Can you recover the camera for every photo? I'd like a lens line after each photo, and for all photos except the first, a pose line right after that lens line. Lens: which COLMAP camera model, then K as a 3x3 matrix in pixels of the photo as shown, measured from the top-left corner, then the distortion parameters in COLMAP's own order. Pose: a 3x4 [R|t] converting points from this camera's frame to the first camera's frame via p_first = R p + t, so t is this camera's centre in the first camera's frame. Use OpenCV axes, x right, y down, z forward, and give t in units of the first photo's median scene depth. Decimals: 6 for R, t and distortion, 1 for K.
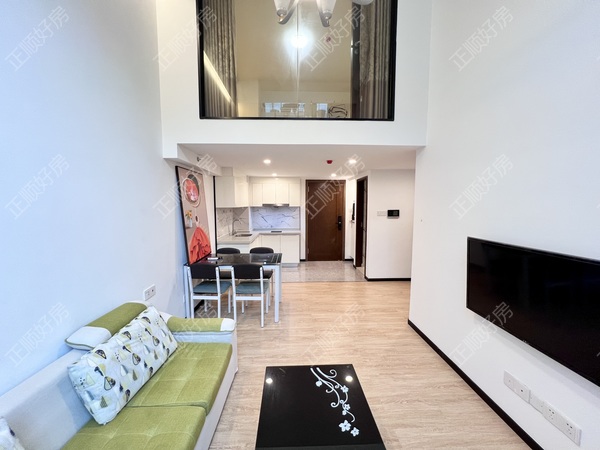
lens RADIAL K [[240.4, 0, 299.0], [0, 240.4, 224.0], [0, 0, 1]] dist [-0.000927, 0.000758]
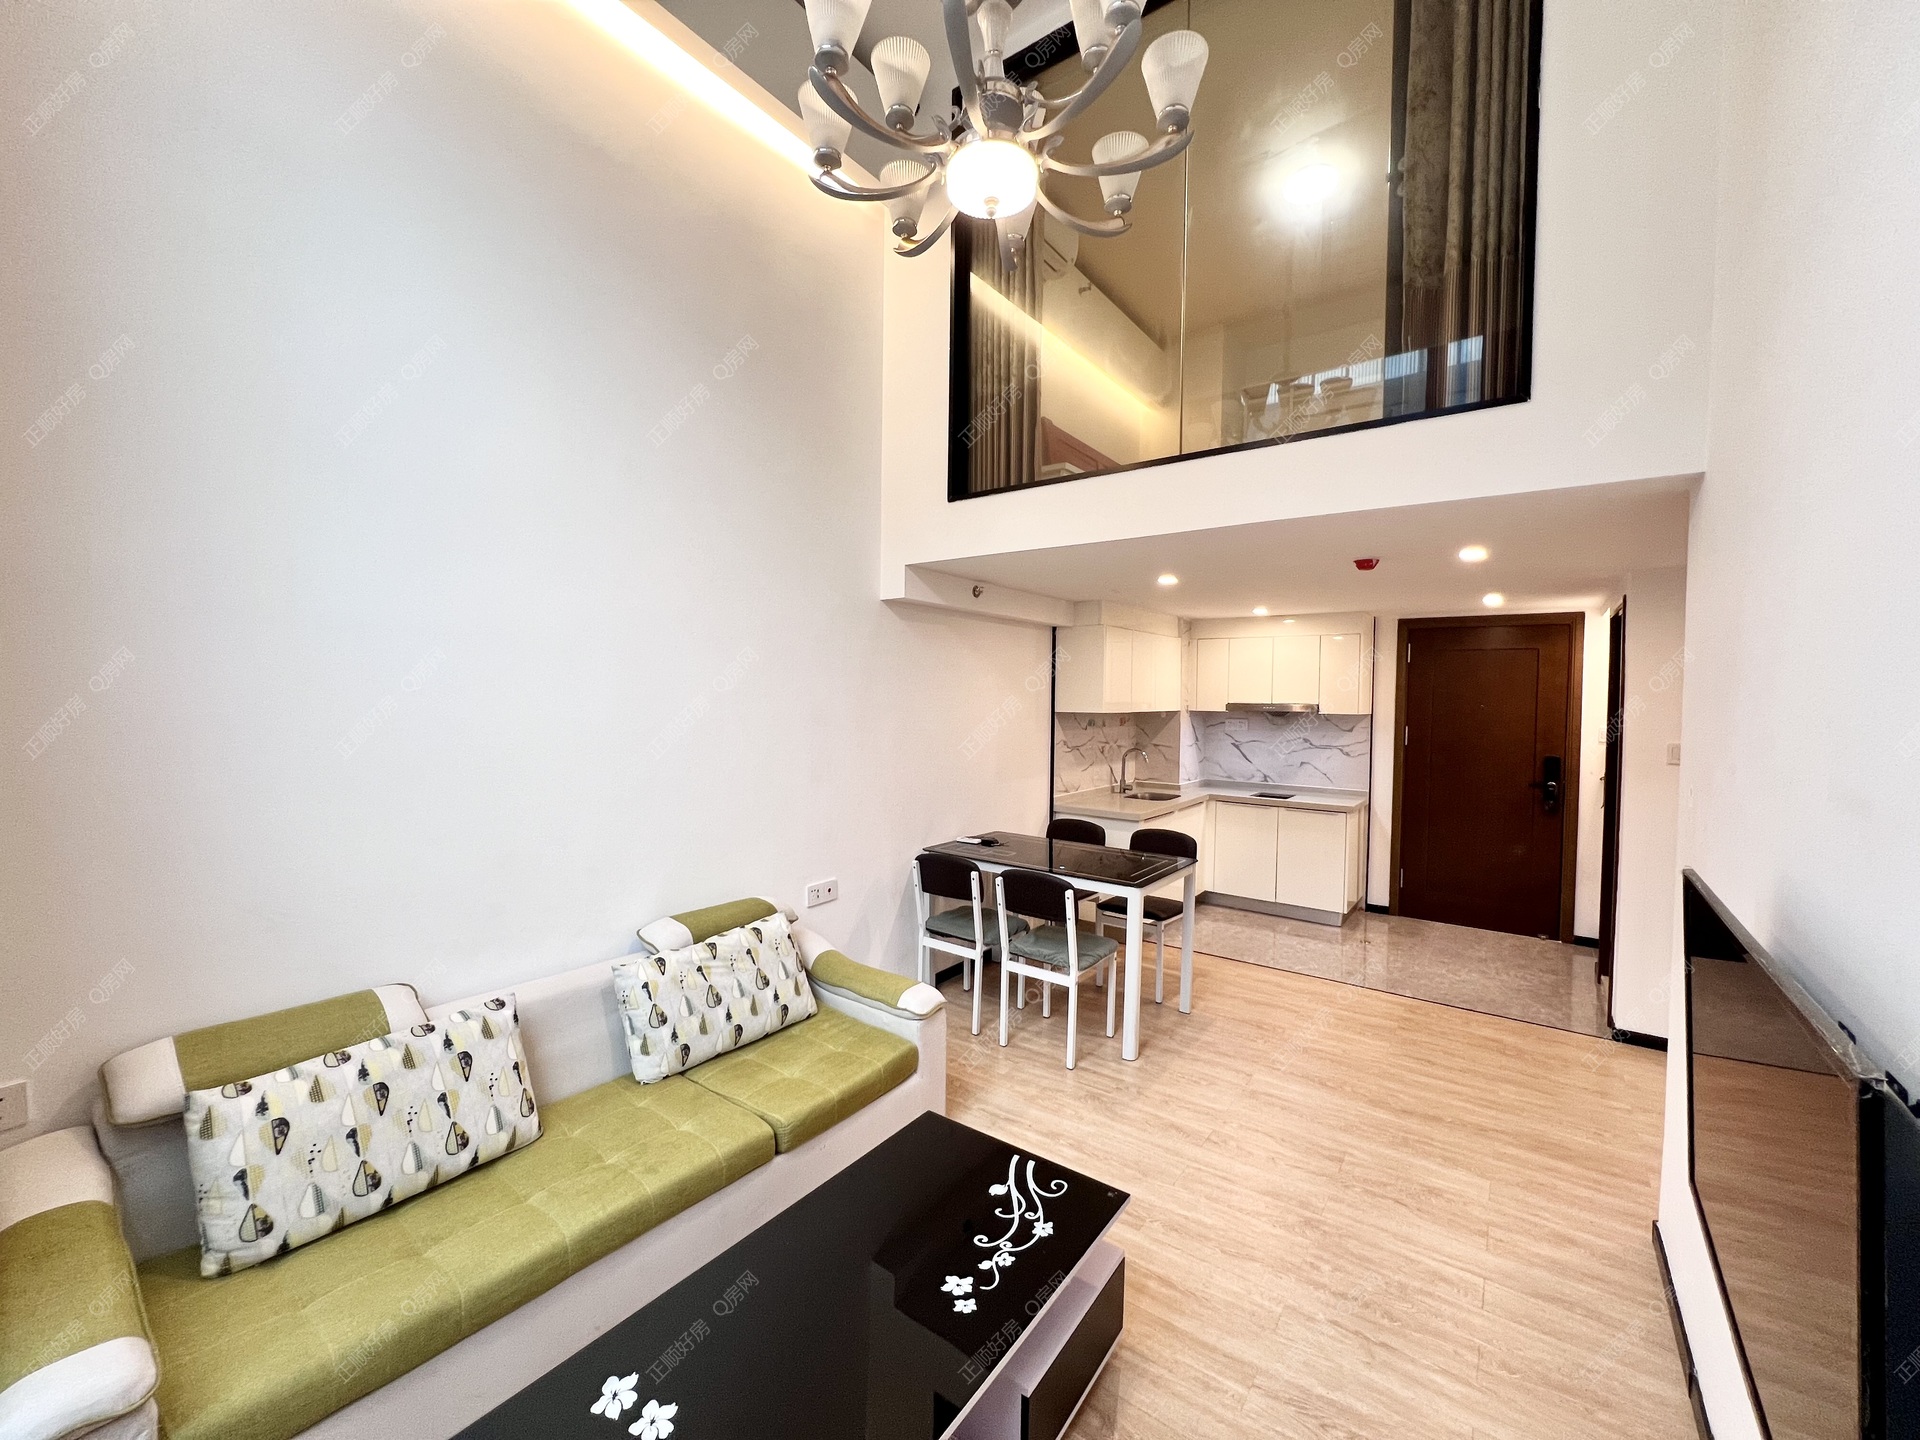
lens RADIAL K [[769.2, 0, 956.8], [0, 769.2, 716.7], [0, 0, 1]] dist [-0.000927, 0.000758]
pose [[0.781812, 0.029285, -0.622826, 0.396875], [-0.065538, 0.997223, -0.035378, -0.014107], [0.620060, 0.068478, 0.781560, -0.015994]]
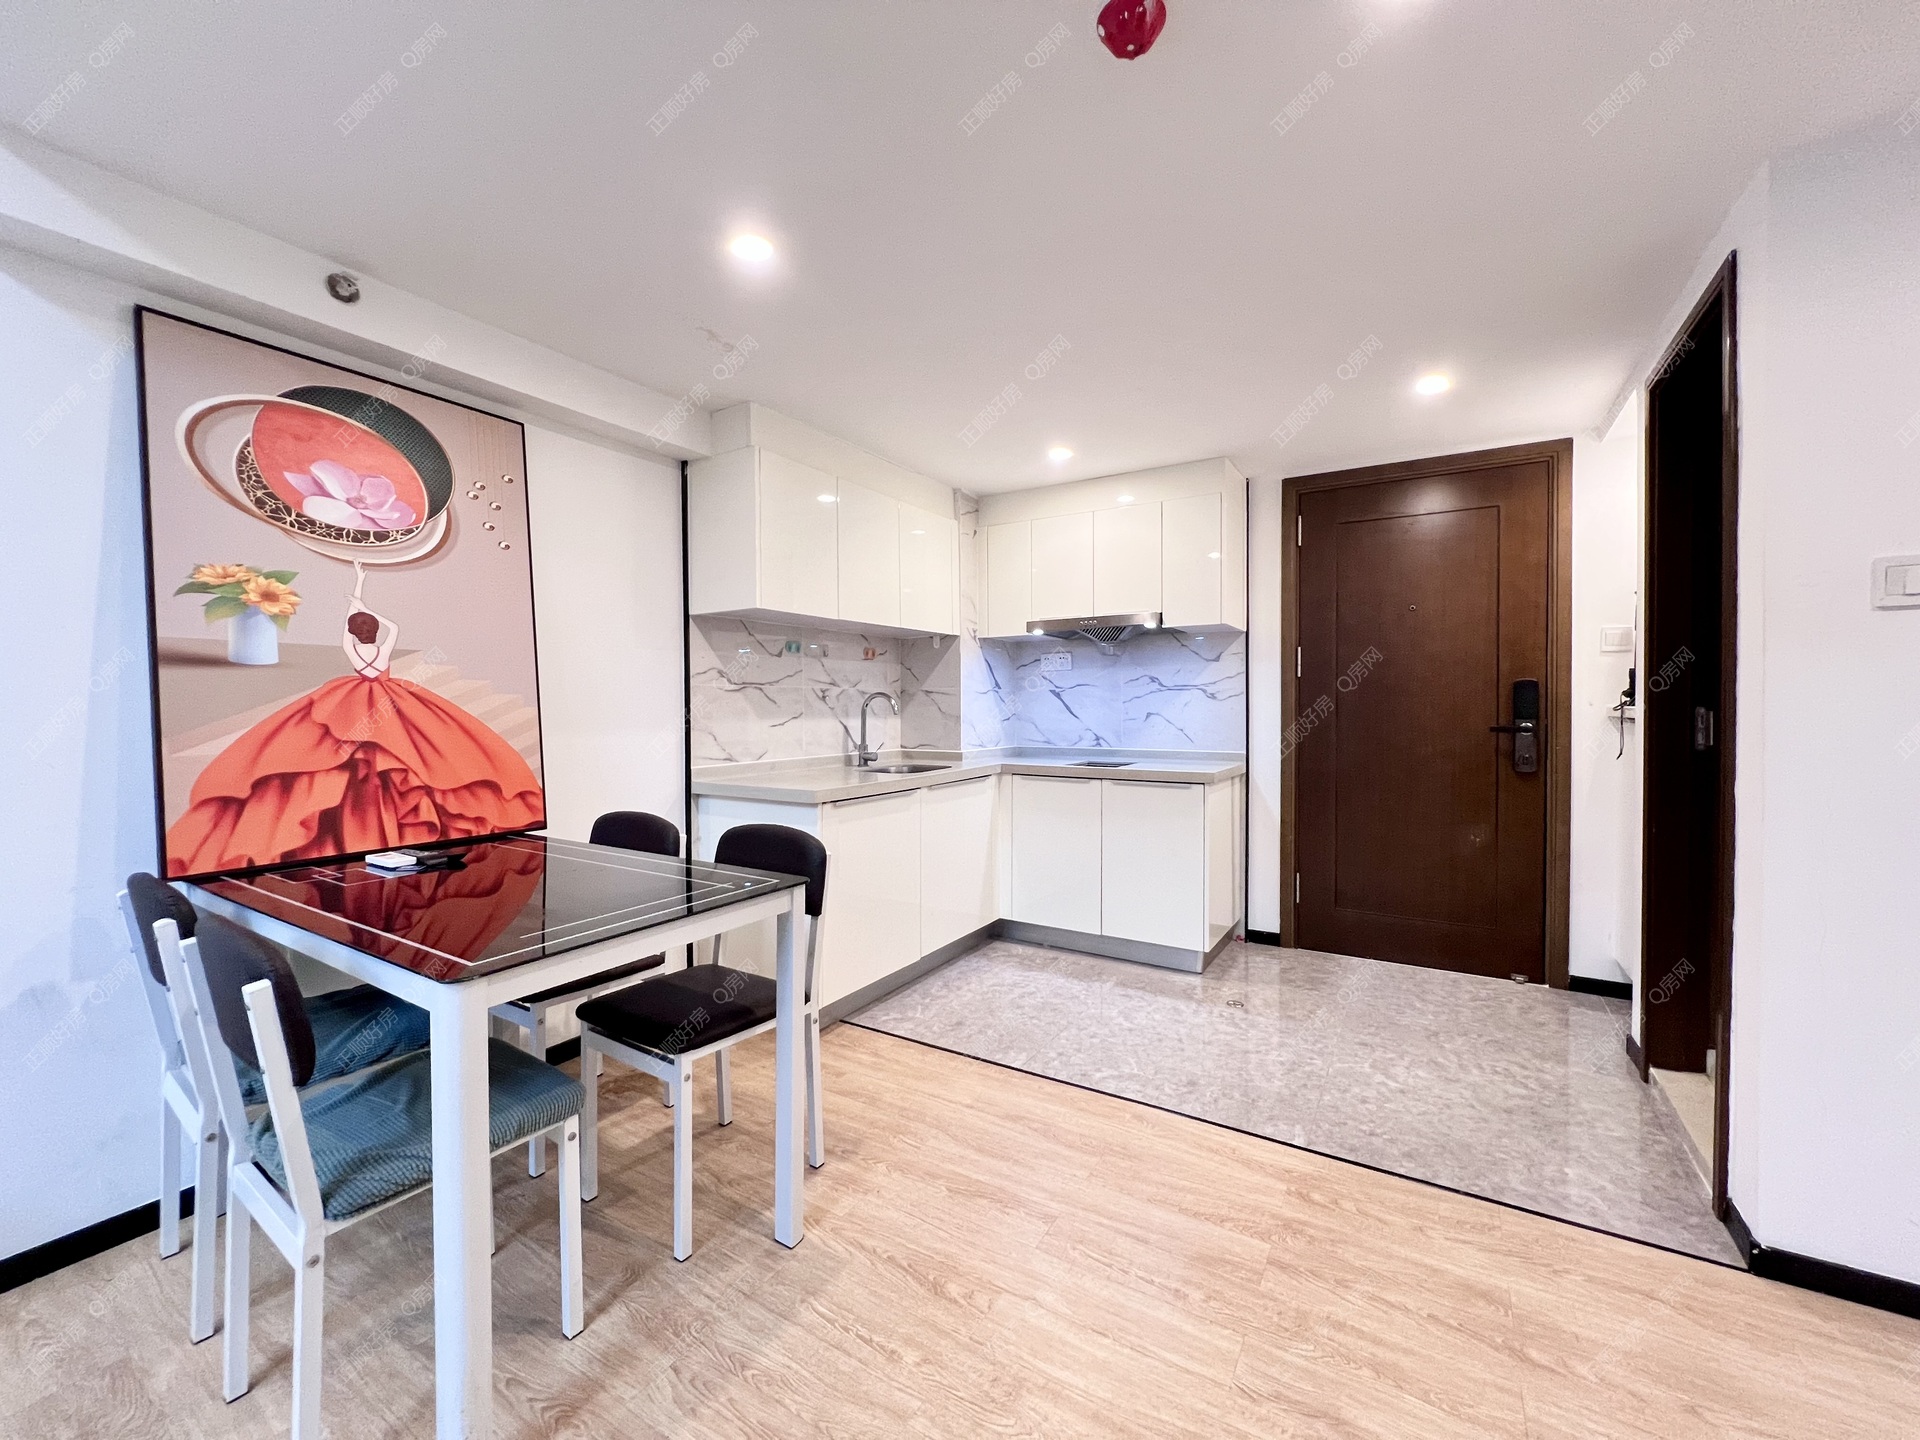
lens RADIAL K [[769.2, 0, 956.8], [0, 769.2, 716.7], [0, 0, 1]] dist [-0.000927, 0.000758]
pose [[0.832095, 0.006625, -0.554593, 0.305309], [-0.042943, 0.997697, -0.052513, 0.063729], [0.552968, 0.067511, 0.830463, 0.869219]]
